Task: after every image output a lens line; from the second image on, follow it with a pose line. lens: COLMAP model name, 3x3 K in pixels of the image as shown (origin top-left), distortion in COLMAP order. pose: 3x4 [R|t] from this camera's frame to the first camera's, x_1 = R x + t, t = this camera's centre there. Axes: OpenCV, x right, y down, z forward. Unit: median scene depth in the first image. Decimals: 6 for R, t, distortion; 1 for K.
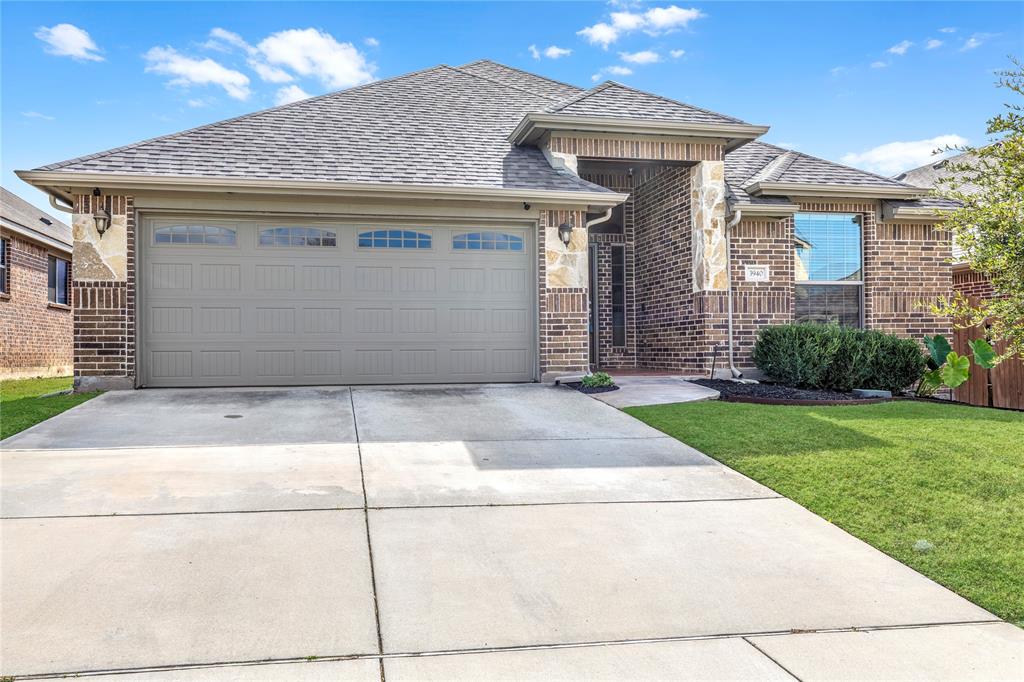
lens RADIAL K [[814.9, 0, 512.0], [0, 814.9, 341.0], [0, 0, 1]] dist [0.000032, -0.001275]
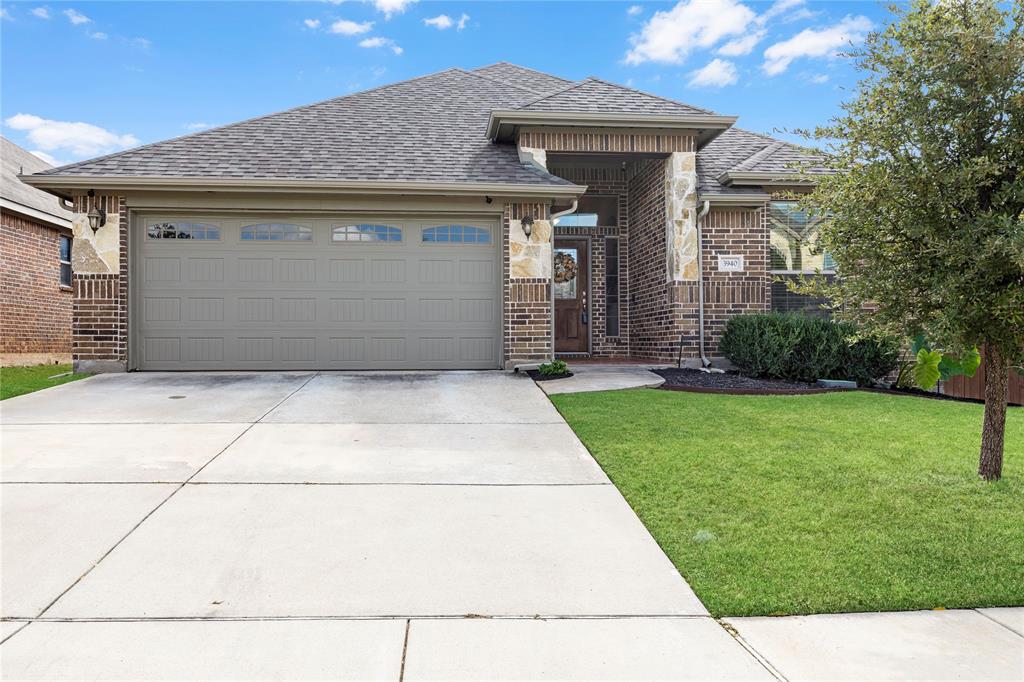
lens RADIAL K [[772.5, 0, 512.0], [0, 772.5, 341.0], [0, 0, 1]] dist [-0.002867, 0.000384]
pose [[0.992885, 0.005063, -0.118969, 0.161411], [-0.003789, 0.999933, 0.010938, 0.003501], [0.119016, -0.010410, 0.992838, 0.024328]]
